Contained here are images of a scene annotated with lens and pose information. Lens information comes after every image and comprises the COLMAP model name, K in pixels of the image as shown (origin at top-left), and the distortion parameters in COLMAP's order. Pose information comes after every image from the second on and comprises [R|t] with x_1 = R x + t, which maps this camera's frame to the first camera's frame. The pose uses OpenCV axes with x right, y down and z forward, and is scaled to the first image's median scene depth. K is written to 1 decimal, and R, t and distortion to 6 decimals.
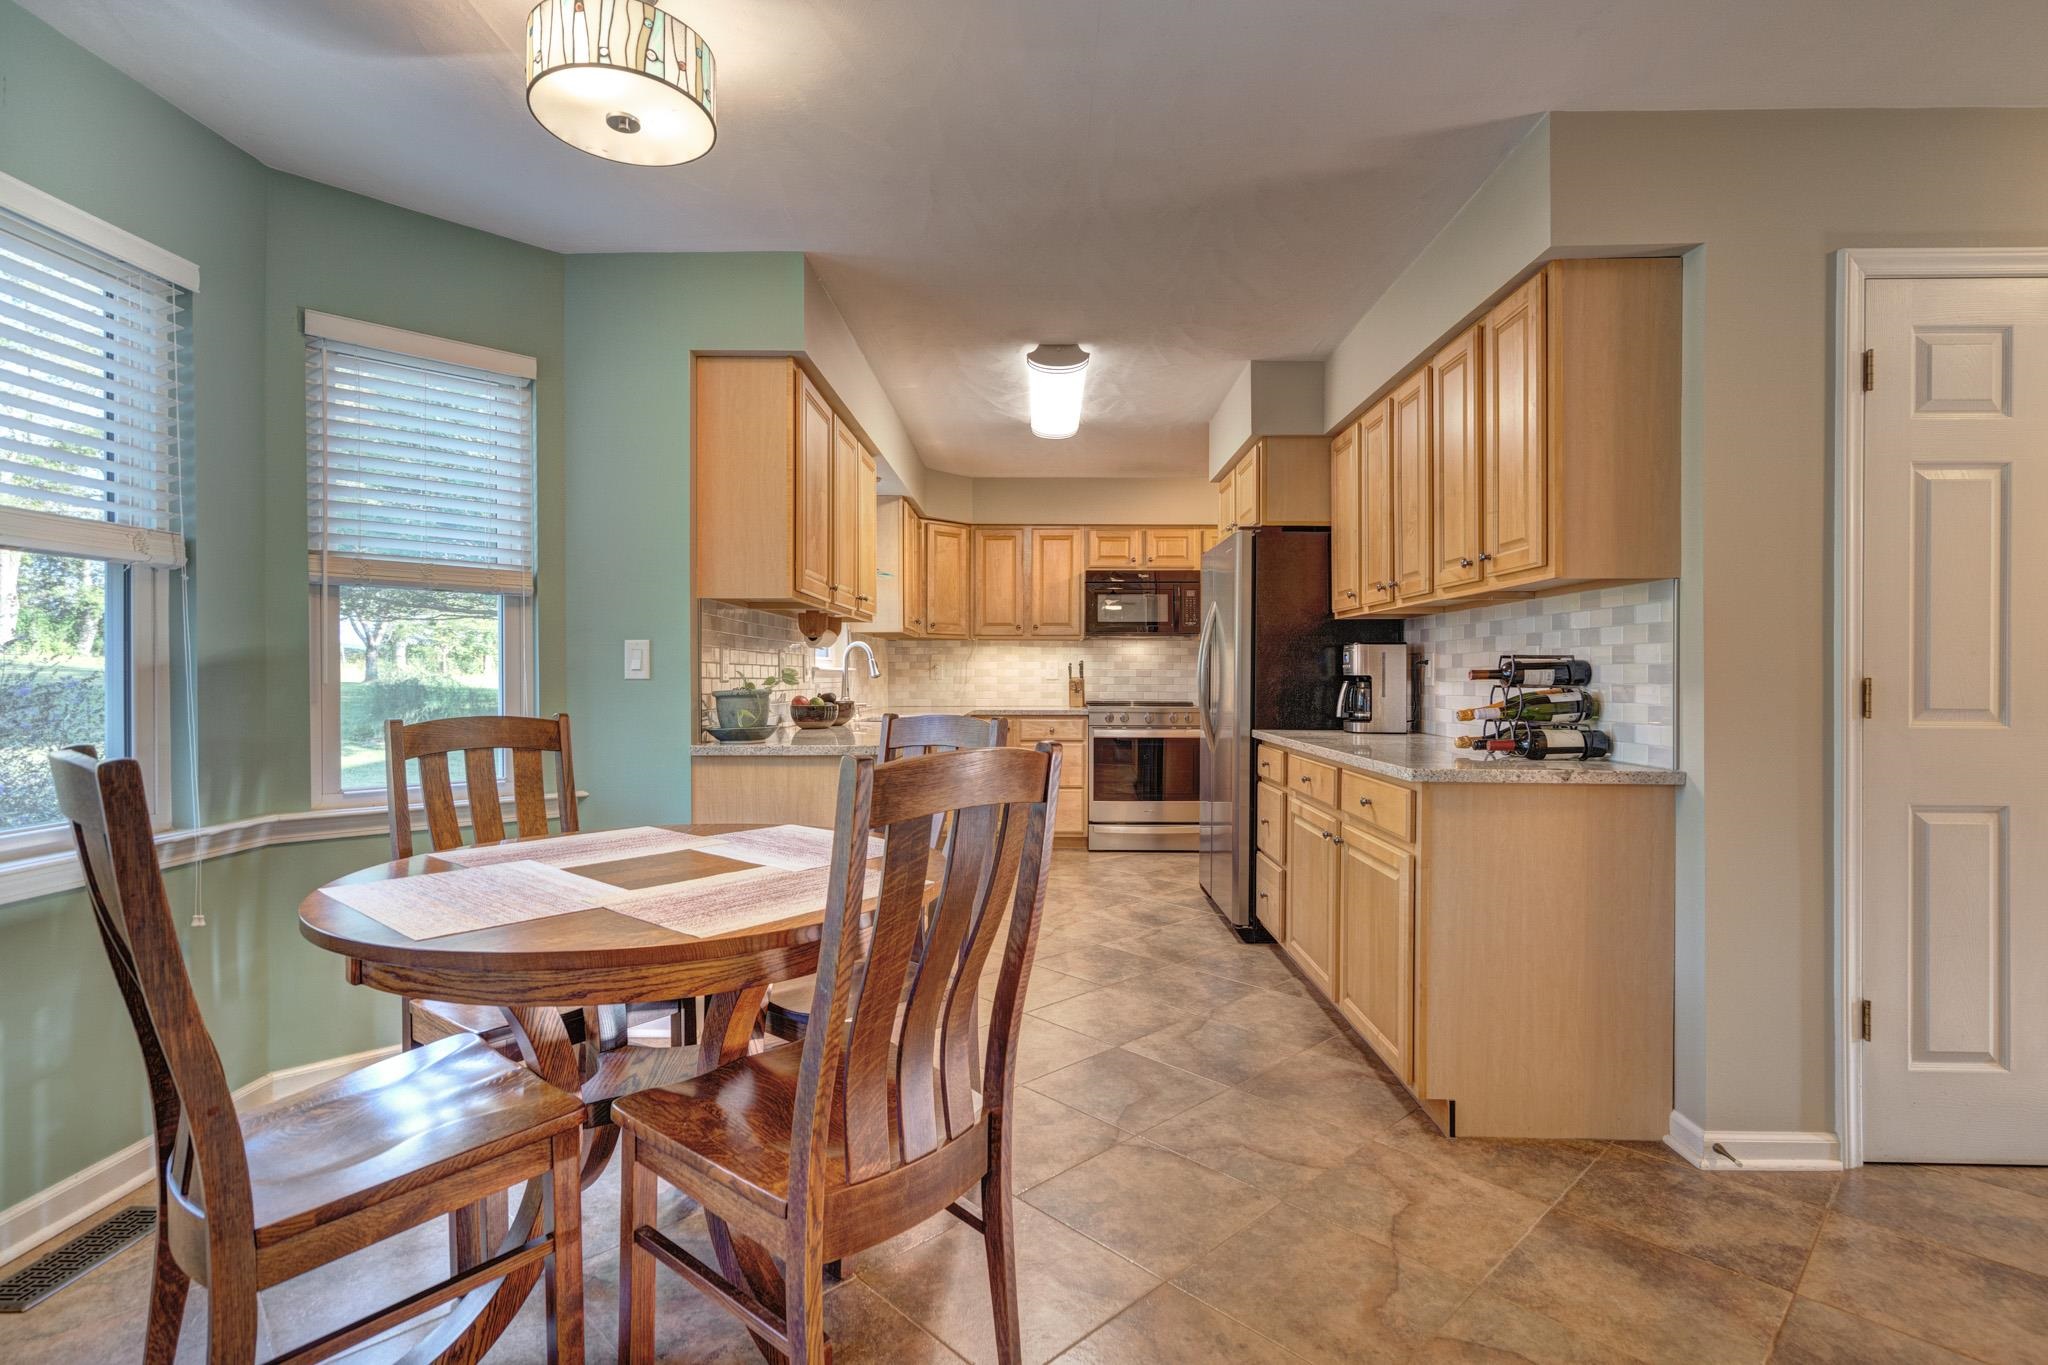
lens RADIAL K [[978.6, 0, 1003.0], [0, 978.6, 677.5], [0, 0, 1]] dist [0.000111, 0.001220]
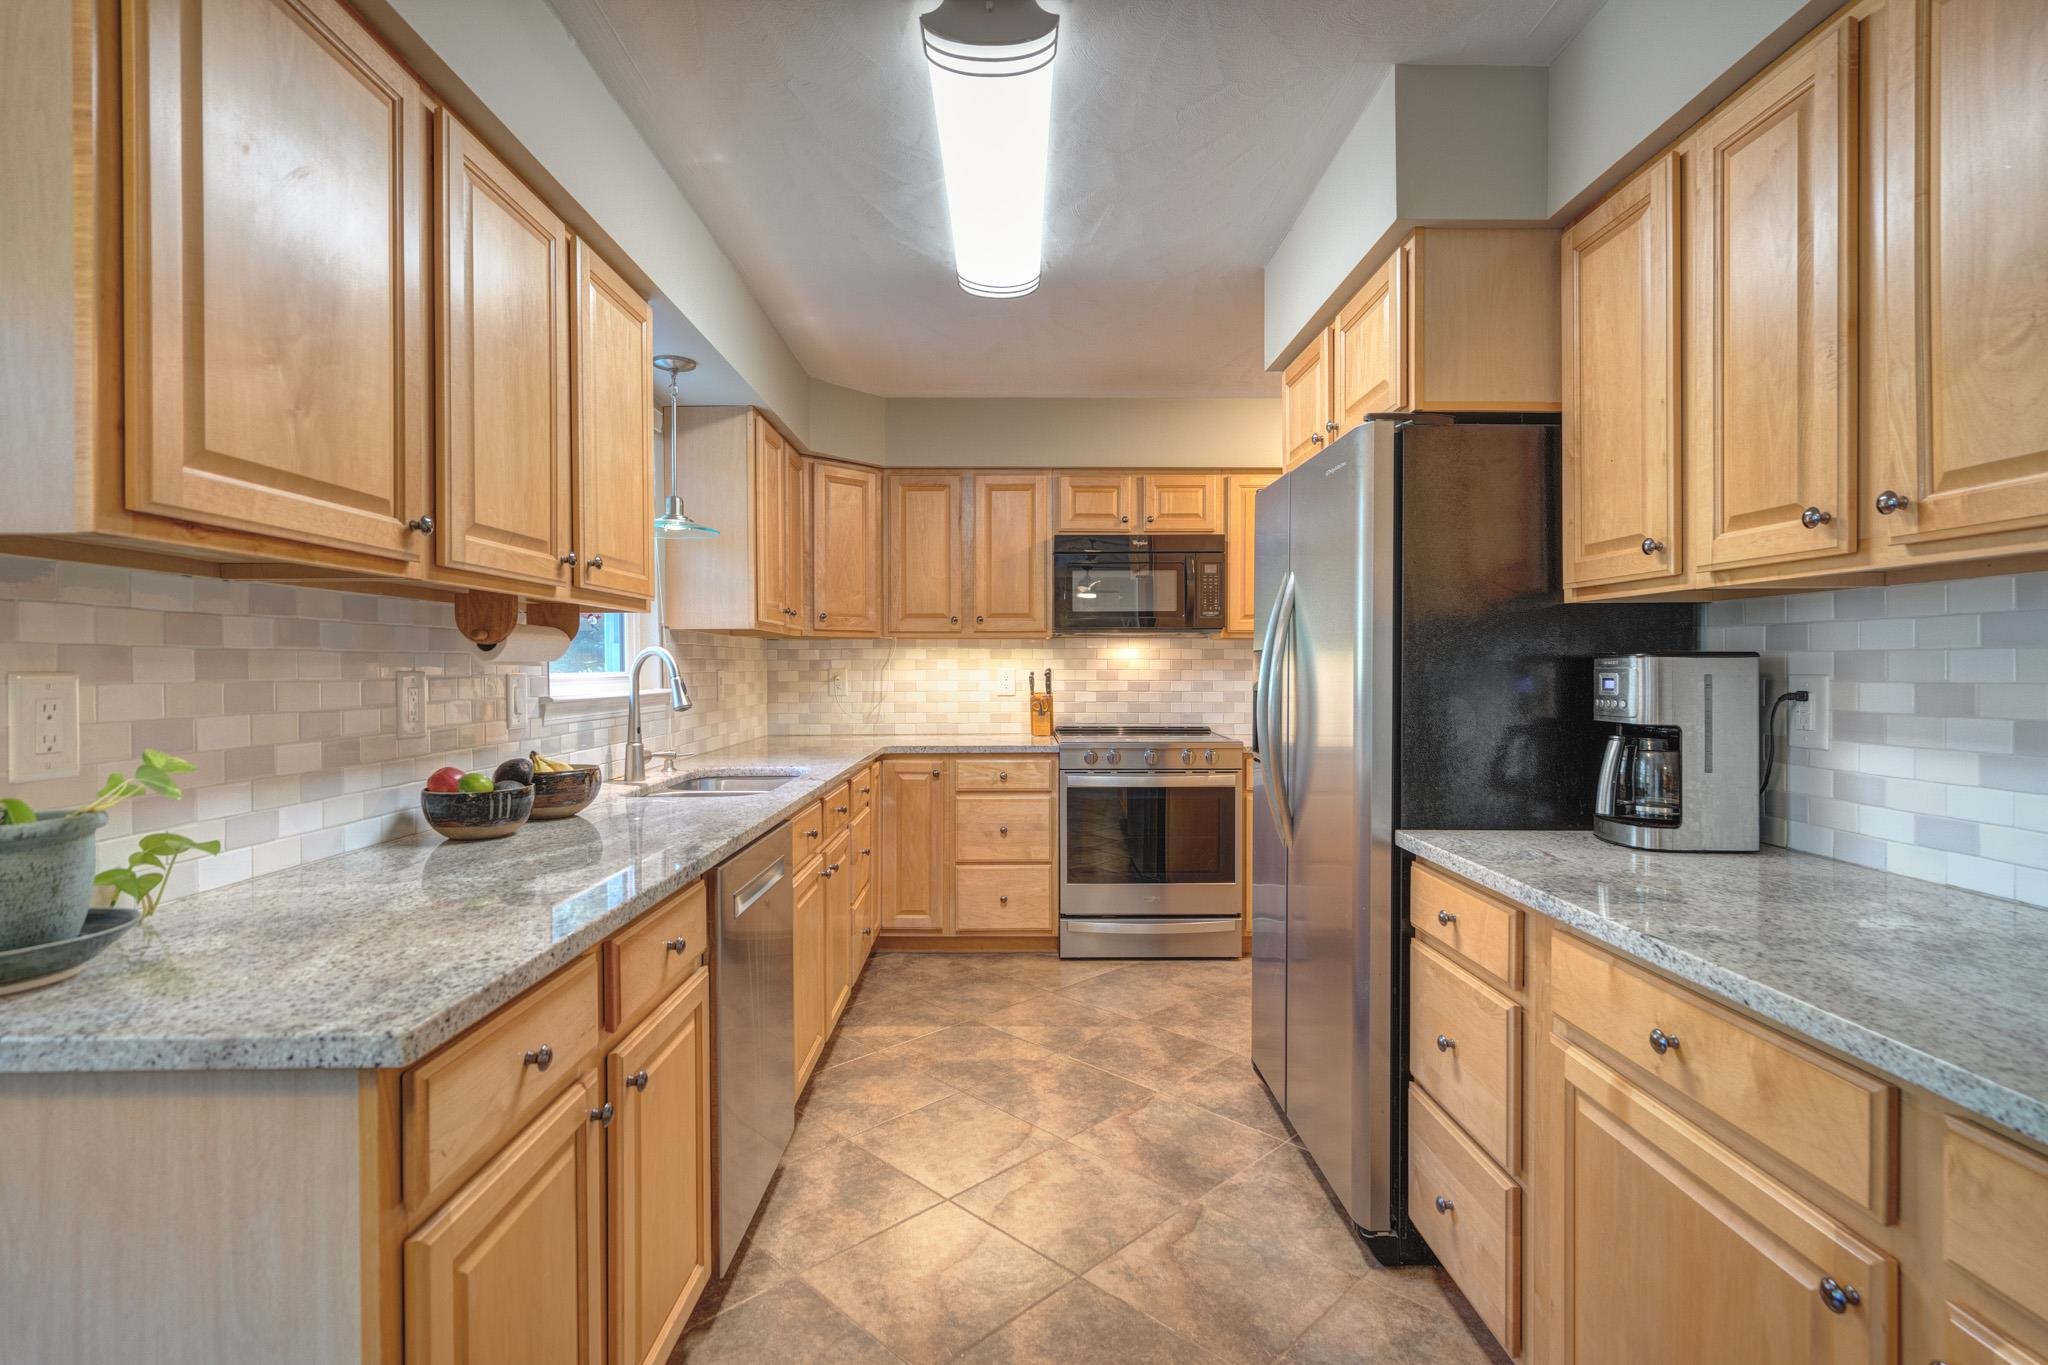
lens RADIAL K [[978.6, 0, 1009.0], [0, 978.6, 672.4], [0, 0, 1]] dist [0.000111, 0.001220]
pose [[0.999276, -0.004871, 0.037726, 0.036267], [0.004723, 0.999981, 0.004007, -0.023270], [-0.037745, -0.003826, 0.999280, 0.428113]]
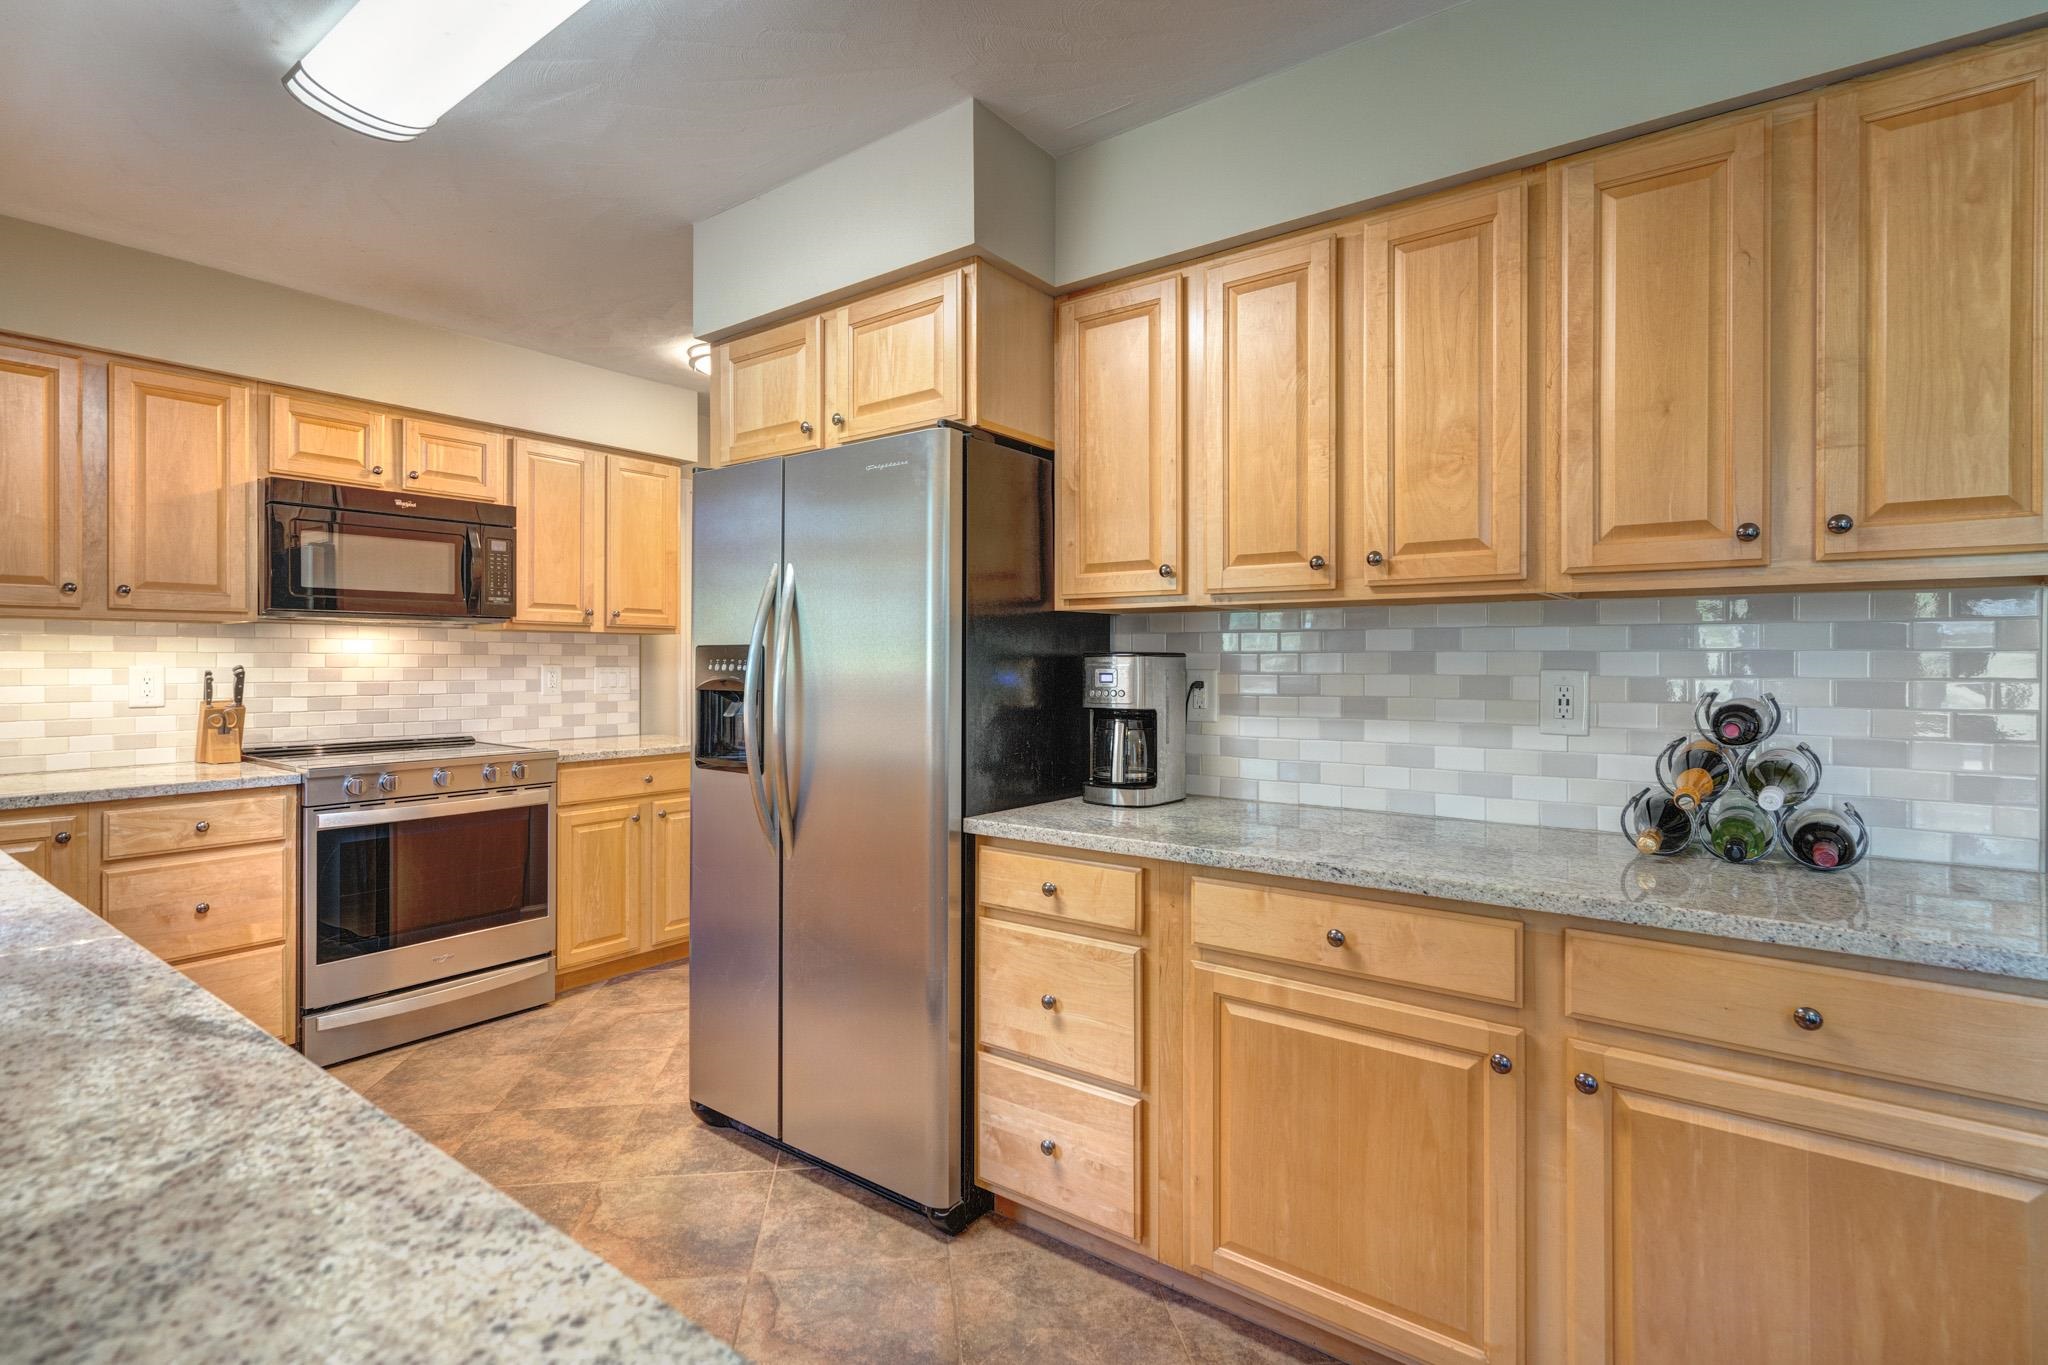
lens RADIAL K [[978.6, 0, 1017.1], [0, 978.6, 663.1], [0, 0, 1]] dist [0.000111, 0.001220]
pose [[0.573309, -0.003818, 0.819330, -0.124861], [0.003637, 0.999991, 0.002115, -0.024348], [-0.819331, 0.001767, 0.573318, 0.559951]]
